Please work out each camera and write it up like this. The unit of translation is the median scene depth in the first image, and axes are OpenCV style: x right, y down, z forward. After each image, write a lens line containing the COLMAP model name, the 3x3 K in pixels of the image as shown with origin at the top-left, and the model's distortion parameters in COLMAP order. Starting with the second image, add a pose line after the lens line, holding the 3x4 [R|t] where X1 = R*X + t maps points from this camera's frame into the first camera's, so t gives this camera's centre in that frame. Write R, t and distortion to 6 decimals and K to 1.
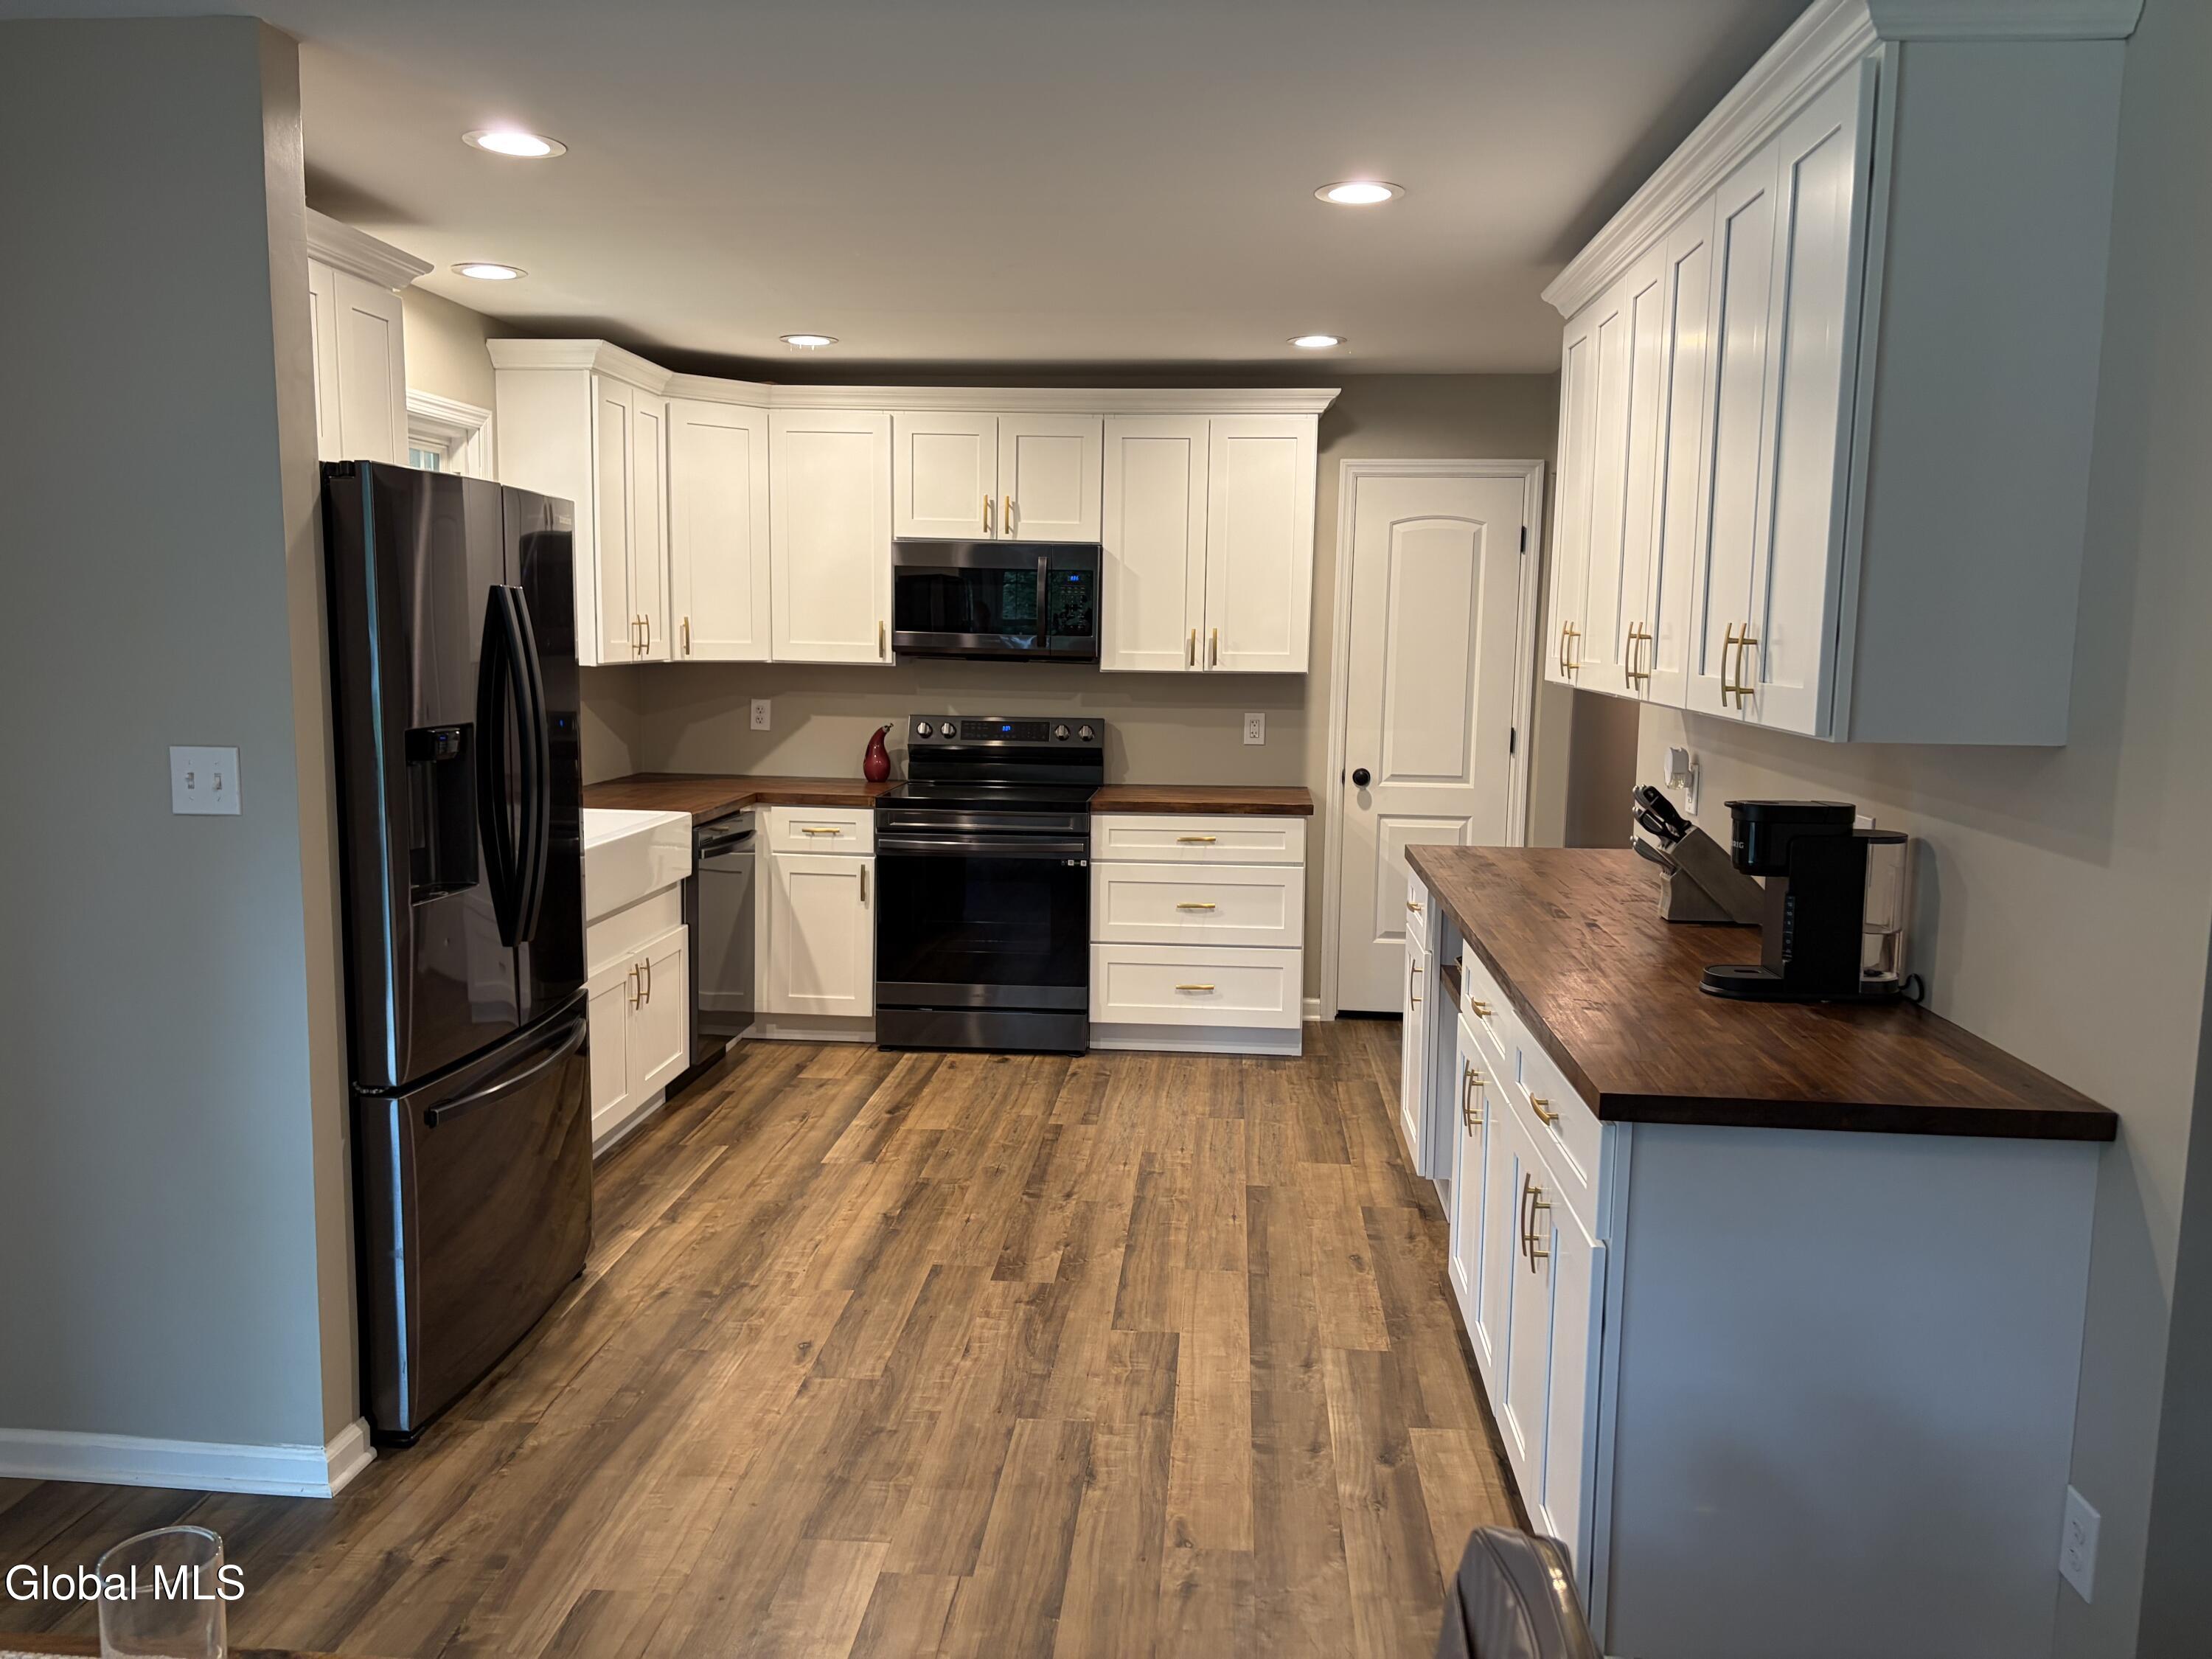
lens RADIAL K [[1661.0, 0, 1110.0], [0, 1661.0, 831.5], [0, 0, 1]] dist [0.015784, -0.017836]
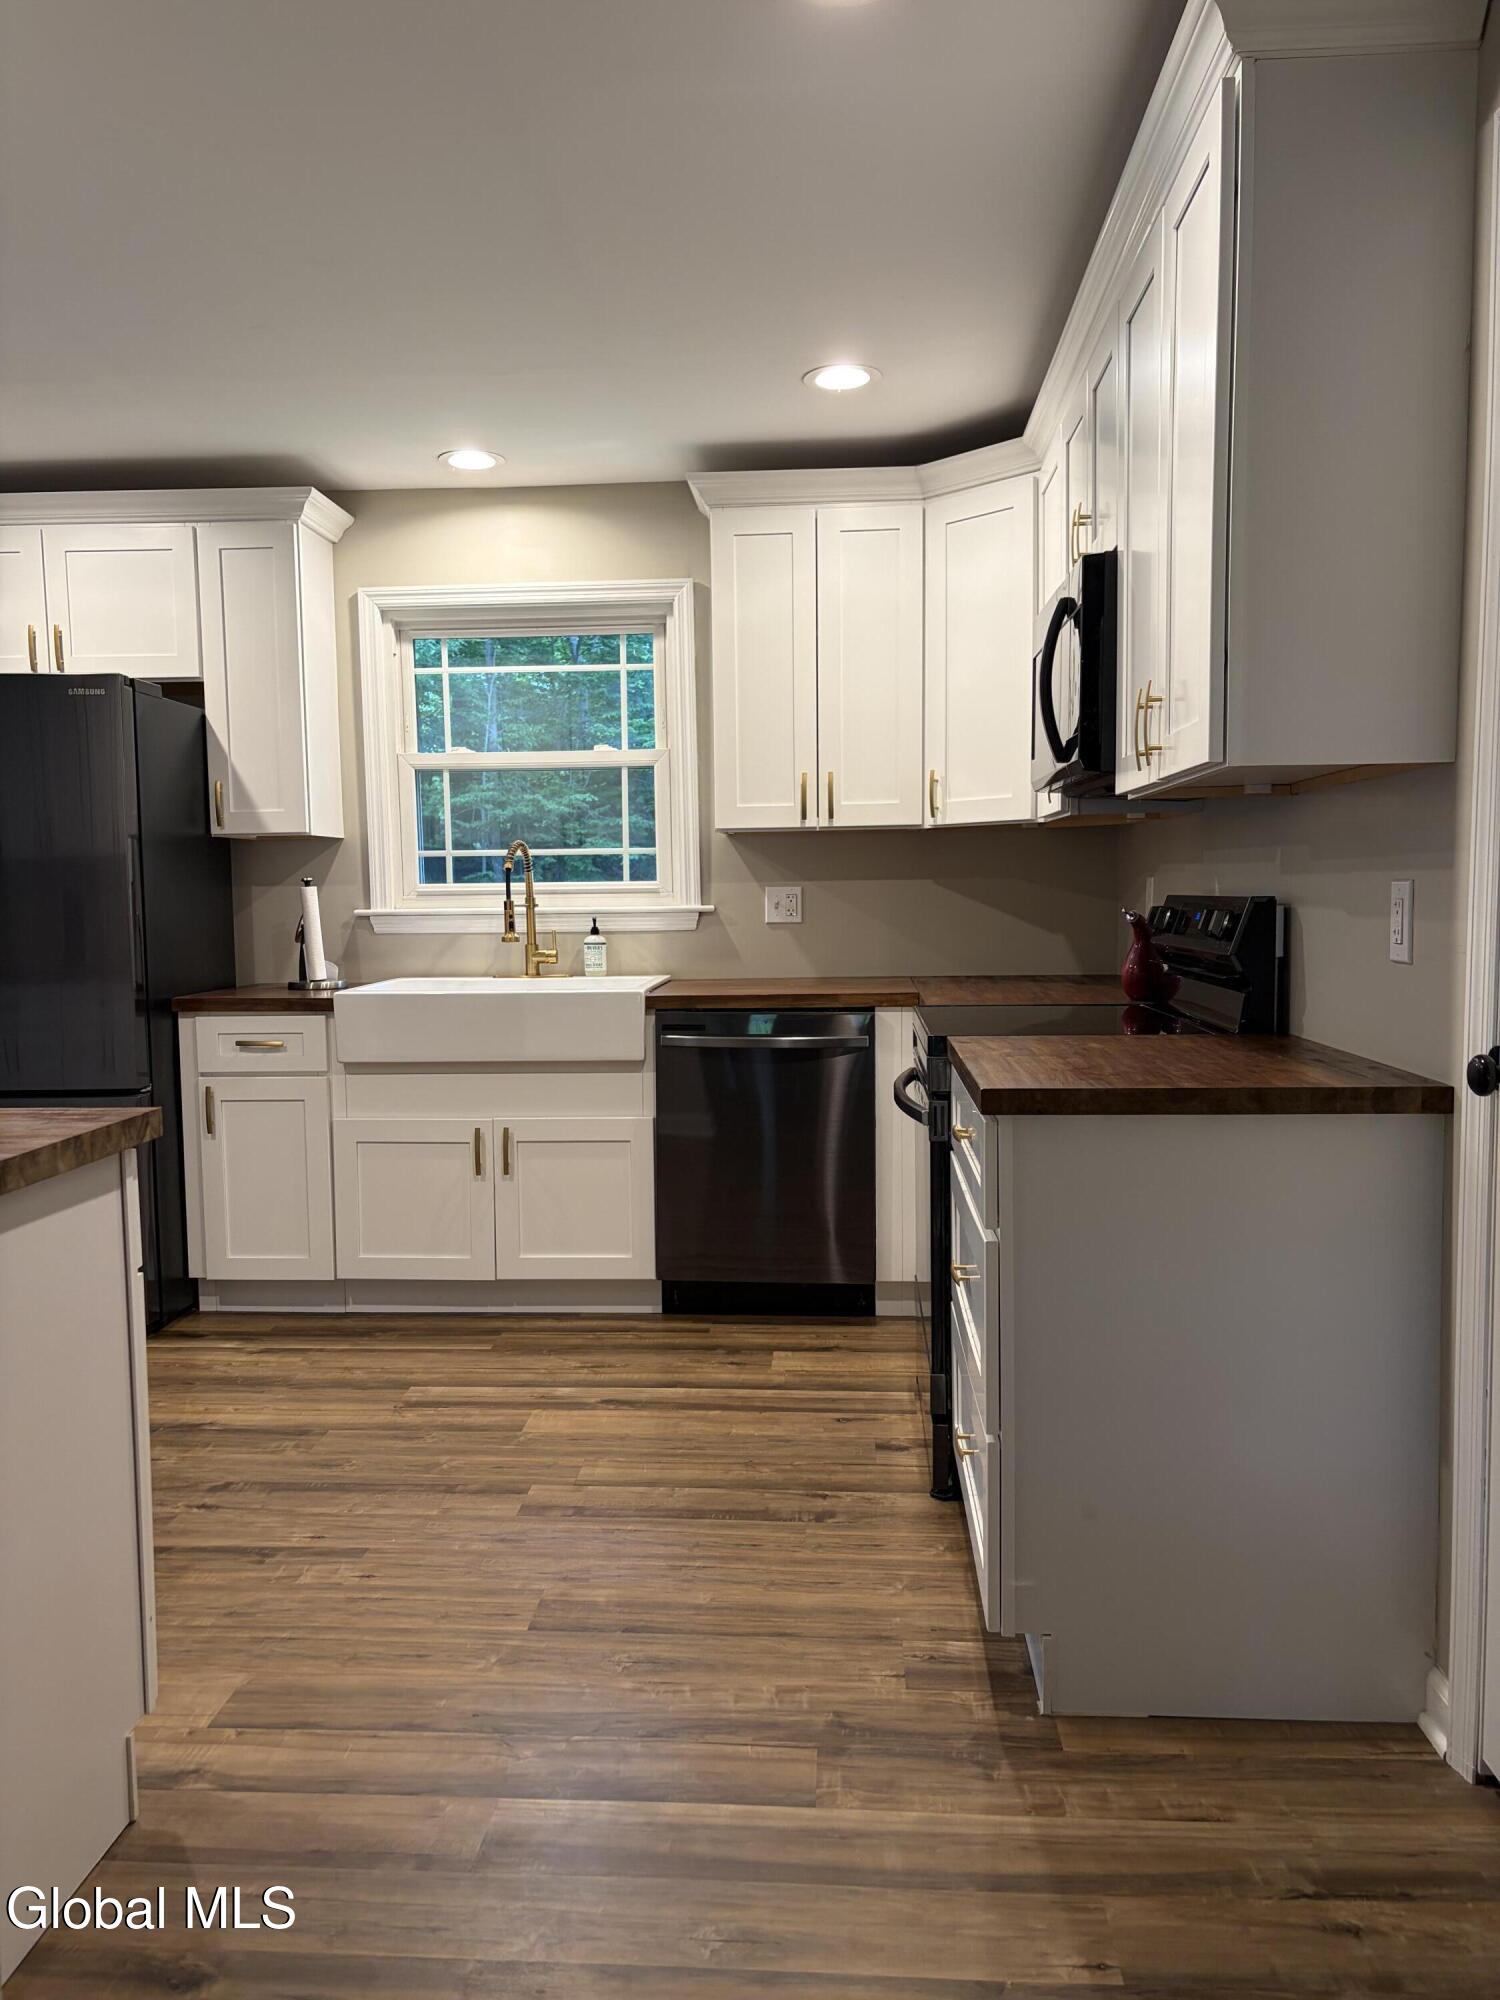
lens RADIAL K [[1501.8, 0, 756.9], [0, 1501.8, 993.1], [0, 0, 1]] dist [0.015784, -0.017836]
pose [[0.021484, 0.069923, -0.997321, 0.556327], [-0.110171, 0.991642, 0.067151, -0.073632], [0.993680, 0.108433, 0.029008, 1.039303]]
